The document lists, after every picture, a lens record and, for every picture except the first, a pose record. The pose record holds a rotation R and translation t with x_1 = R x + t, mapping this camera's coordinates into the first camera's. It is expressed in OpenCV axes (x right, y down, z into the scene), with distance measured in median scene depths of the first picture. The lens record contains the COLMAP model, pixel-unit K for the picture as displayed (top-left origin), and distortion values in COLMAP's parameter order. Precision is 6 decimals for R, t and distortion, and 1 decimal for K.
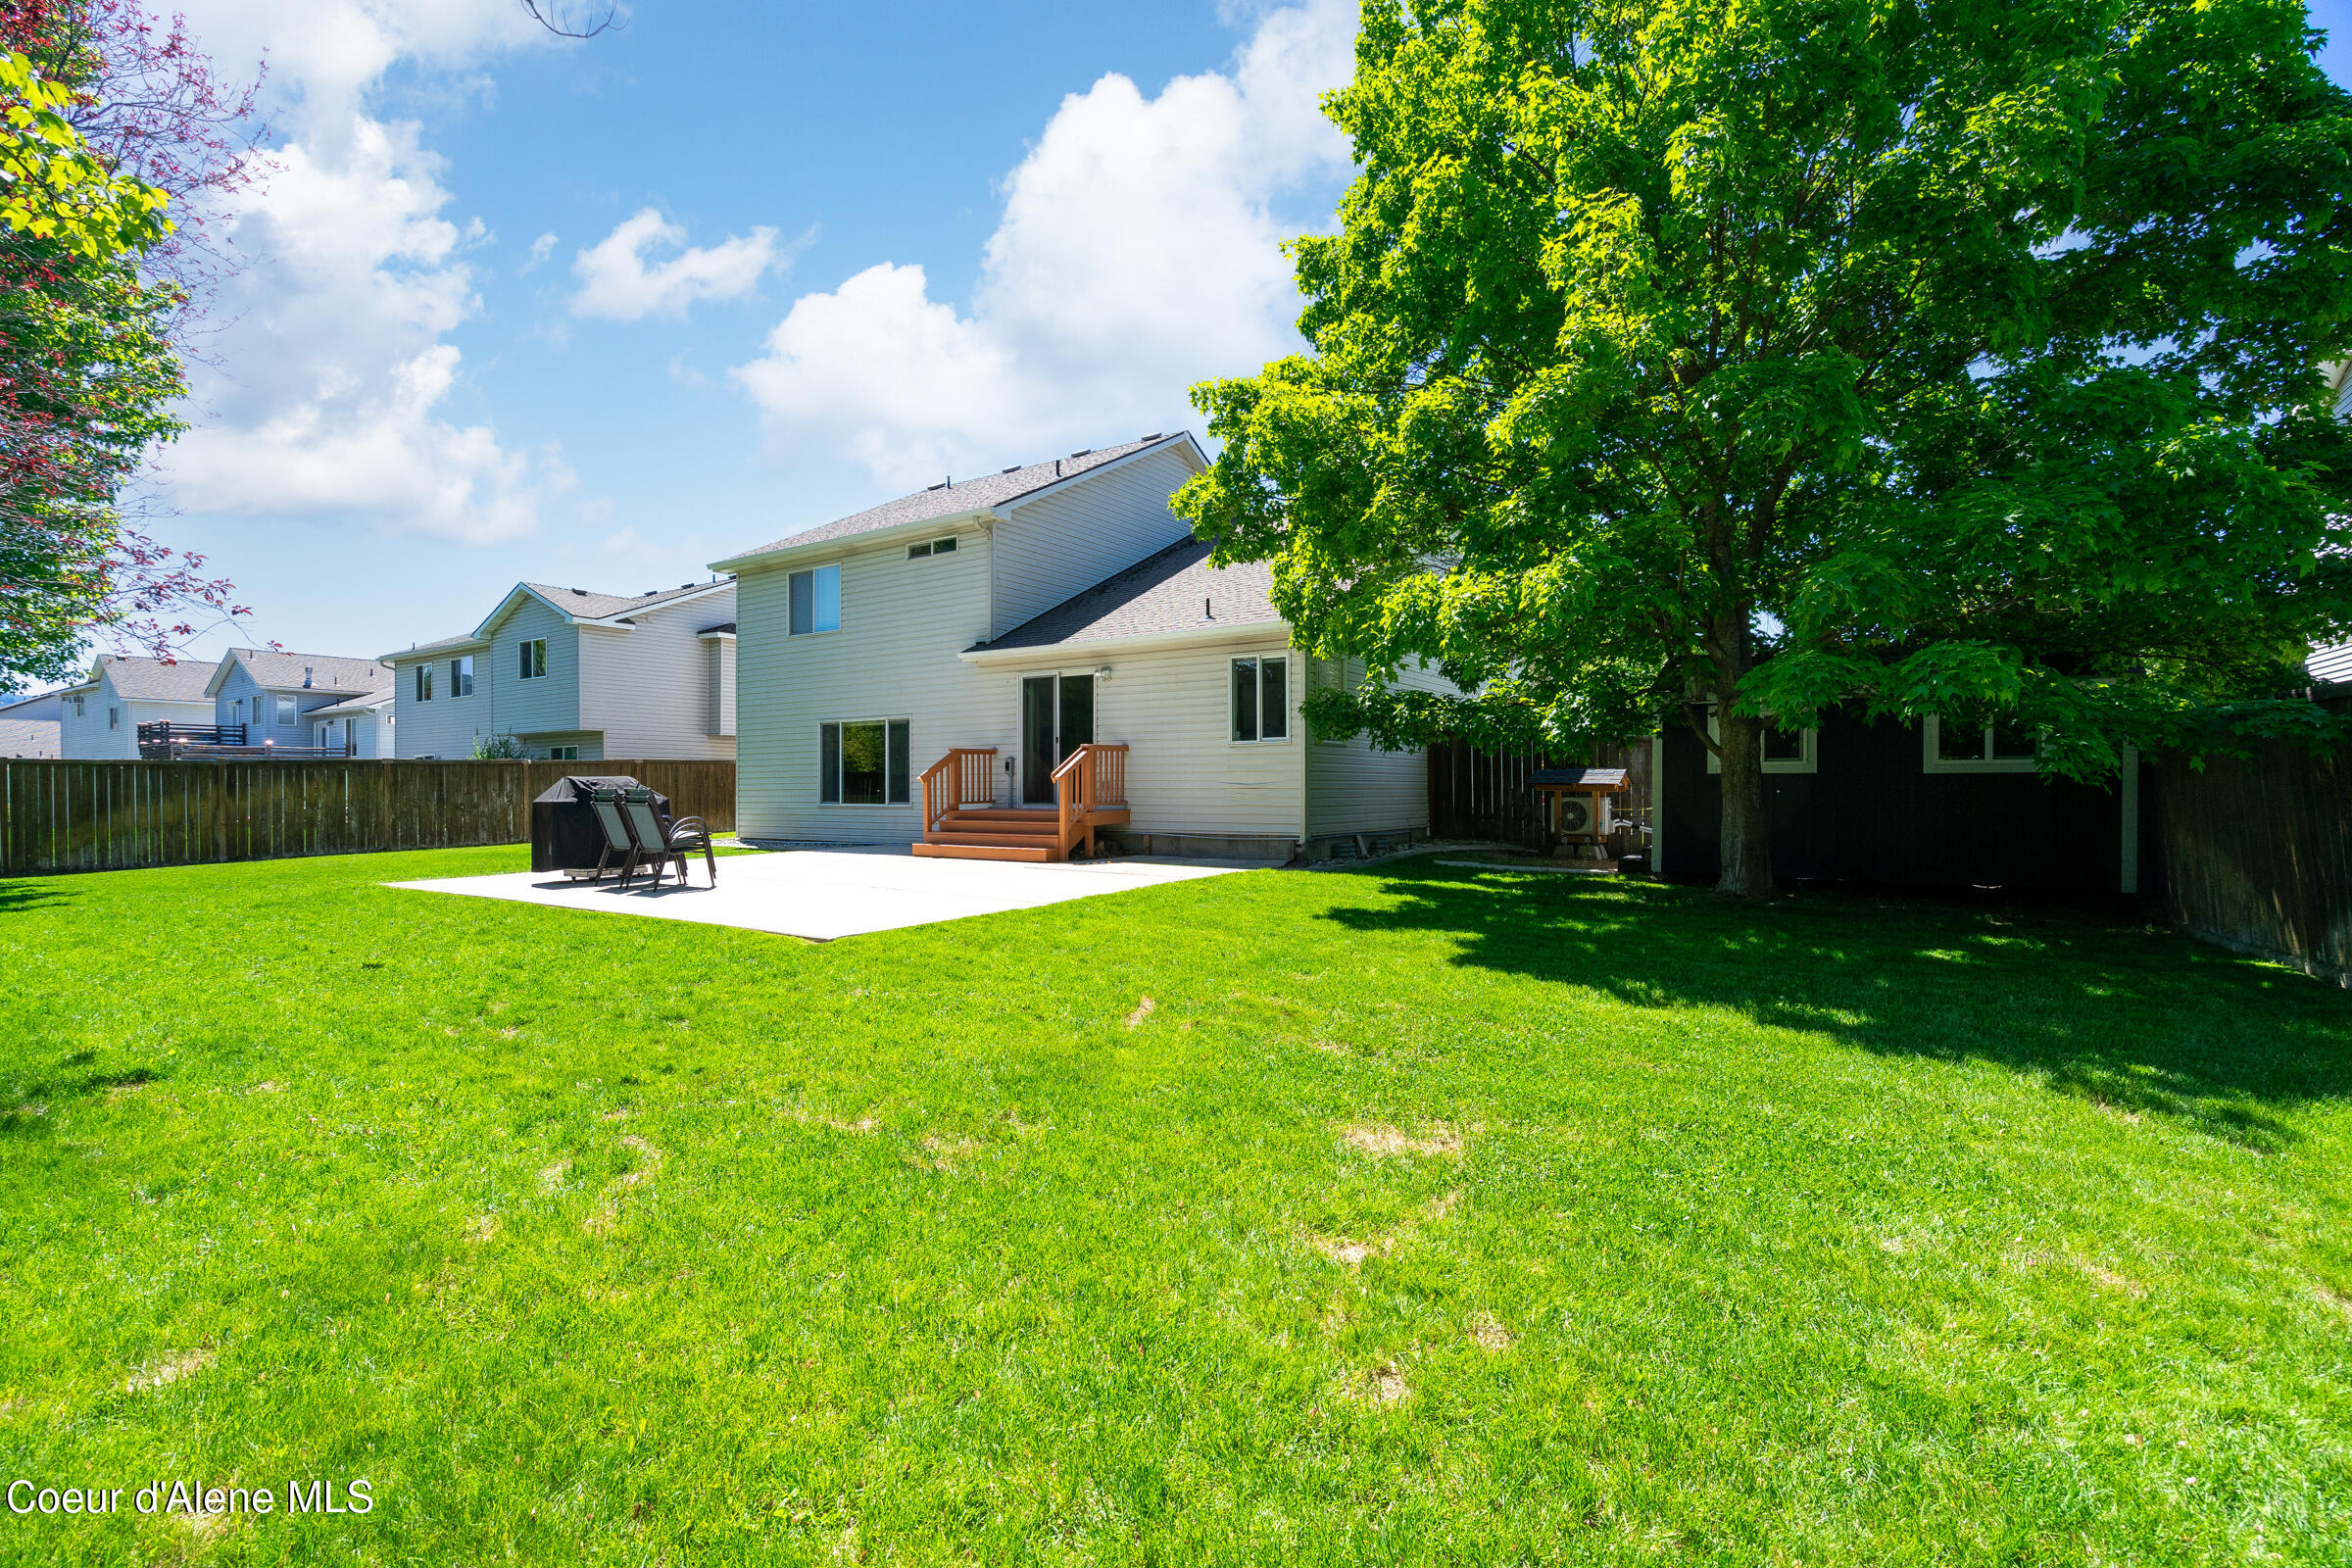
lens RADIAL K [[1065.8, 0, 1164.5], [0, 1065.8, 788.4], [0, 0, 1]] dist [-0.007293, 0.003189]
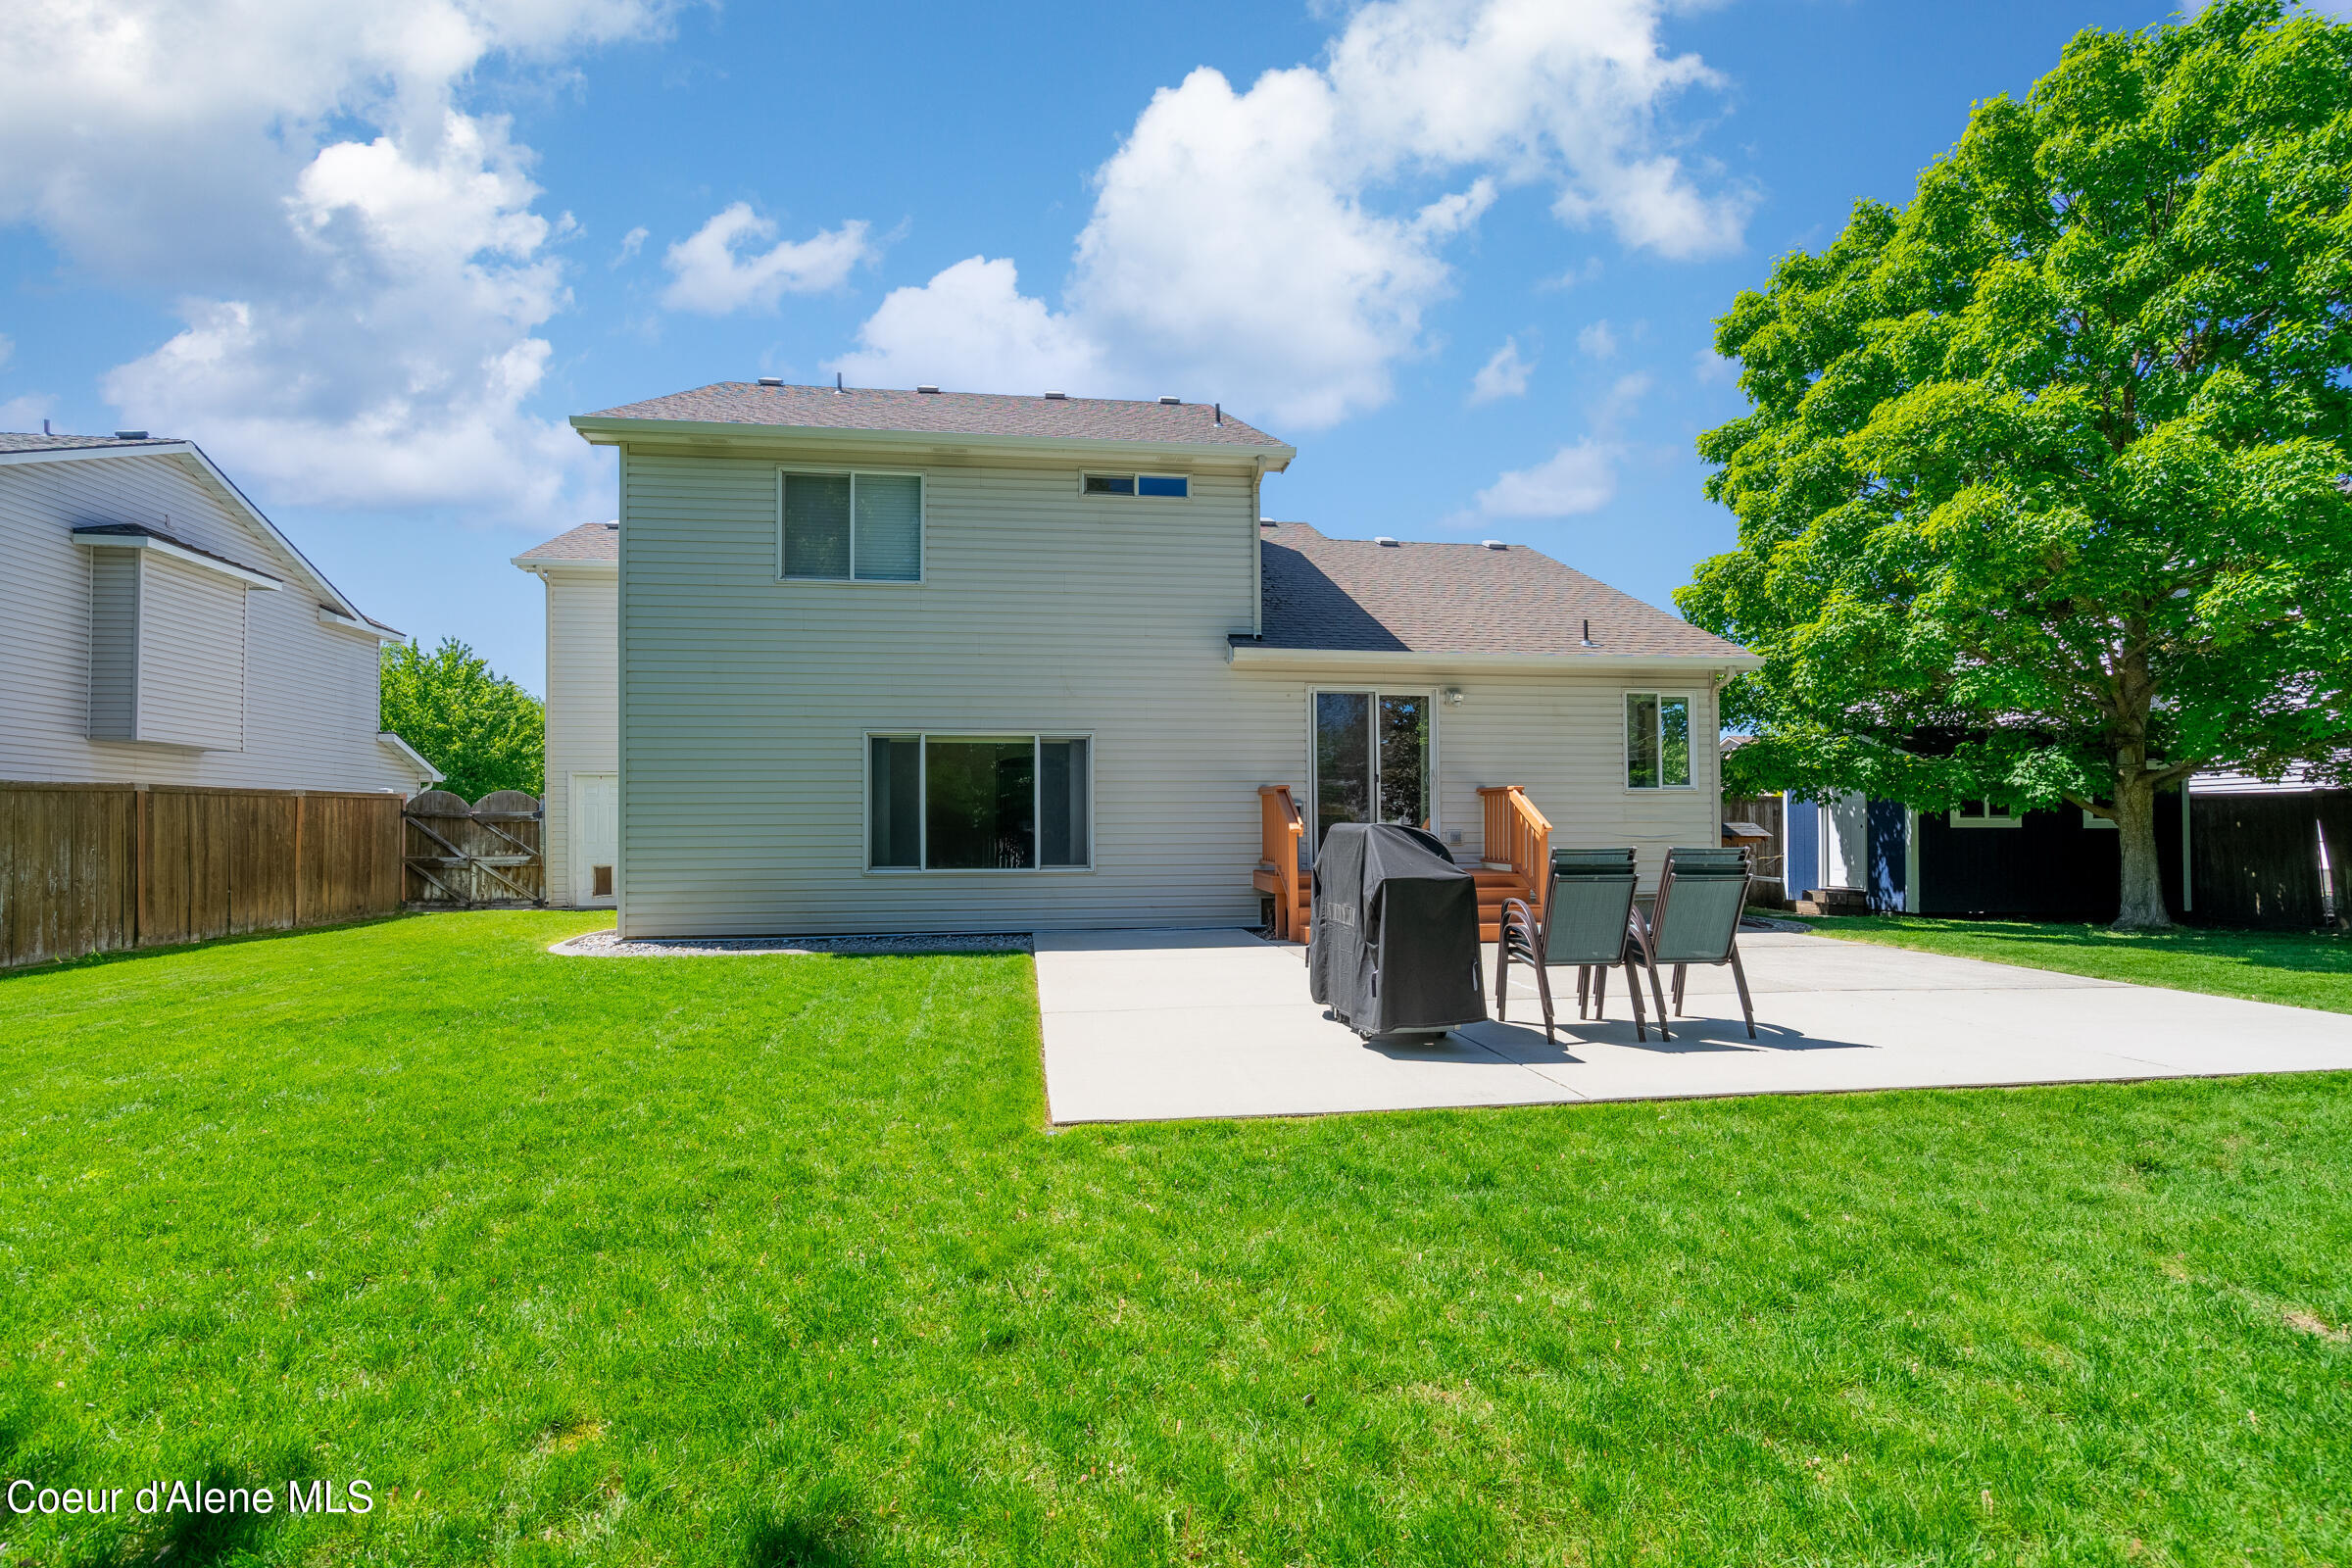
lens RADIAL K [[1065.8, 0, 1160.8], [0, 1065.8, 801.4], [0, 0, 1]] dist [-0.007293, 0.003189]
pose [[0.747786, 0.018287, 0.663688, -0.642267], [0.001248, 0.999580, -0.028948, -0.006847], [-0.663938, 0.022475, 0.747449, 0.486508]]
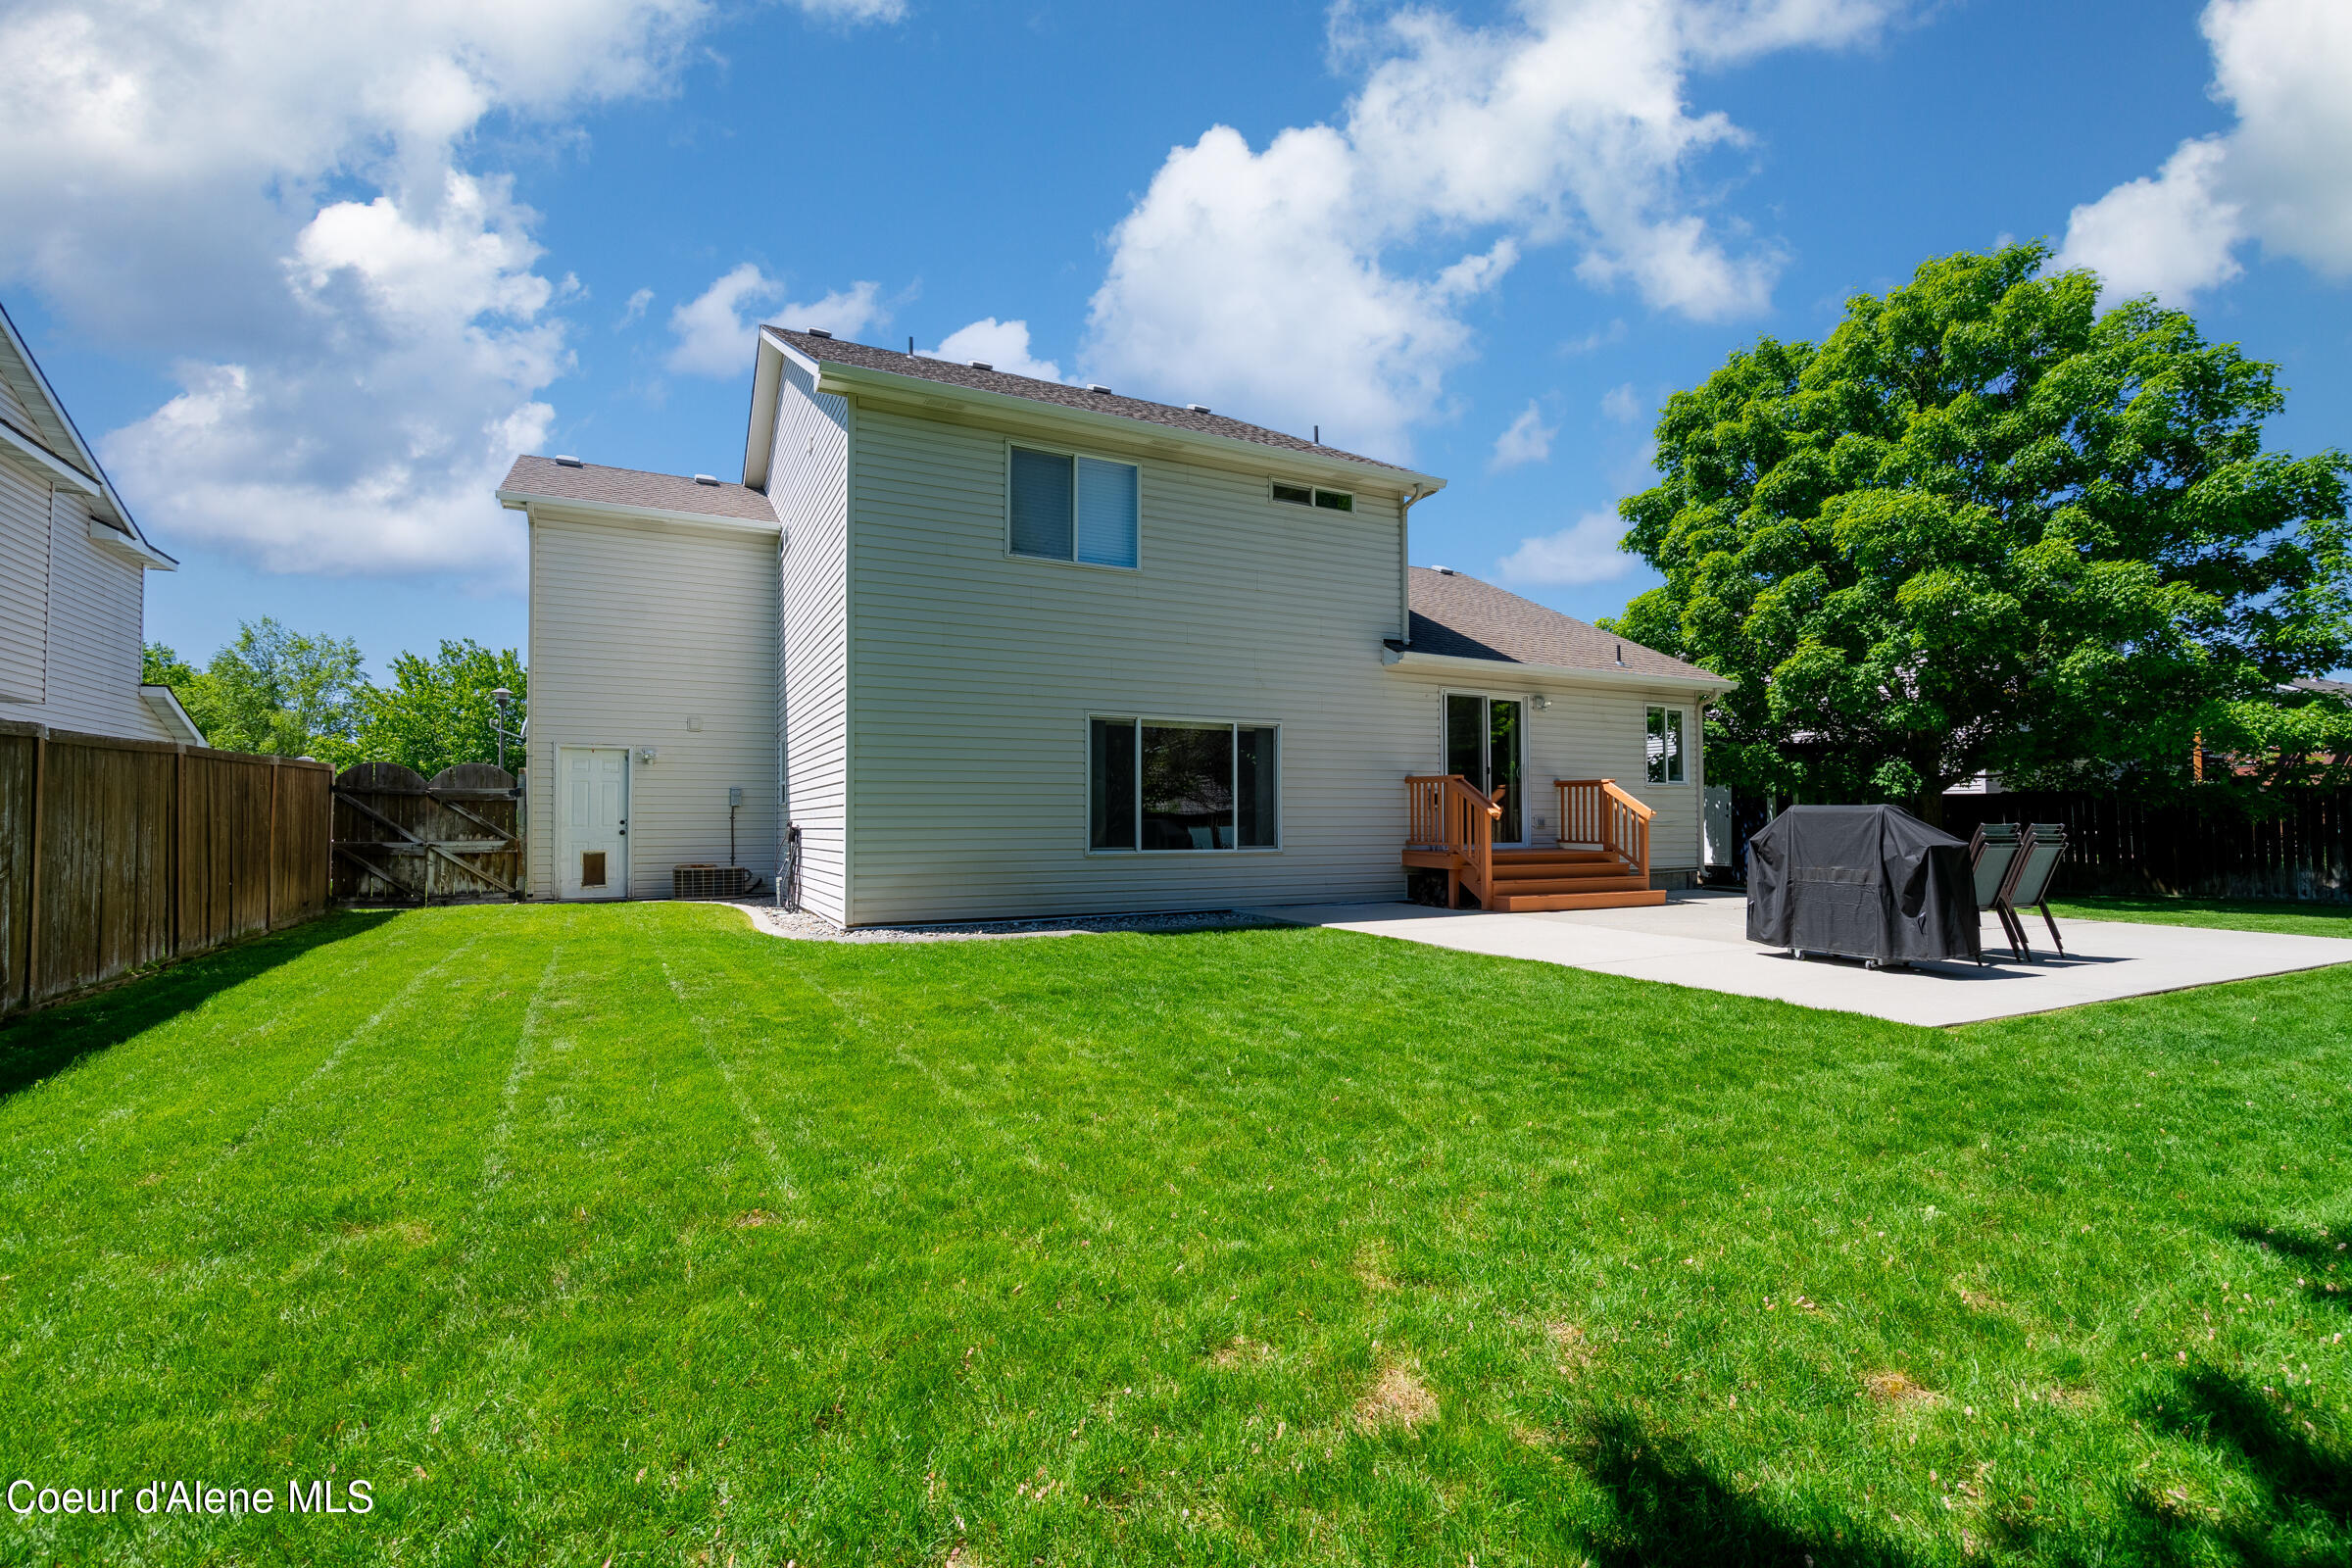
lens RADIAL K [[1065.8, 0, 1179.1], [0, 1065.8, 789.7], [0, 0, 1]] dist [-0.007293, 0.003189]
pose [[0.477063, 0.030171, 0.878351, -0.889559], [-0.002827, 0.999458, -0.032795, -0.000438], [-0.878865, 0.013162, 0.476890, 0.726383]]
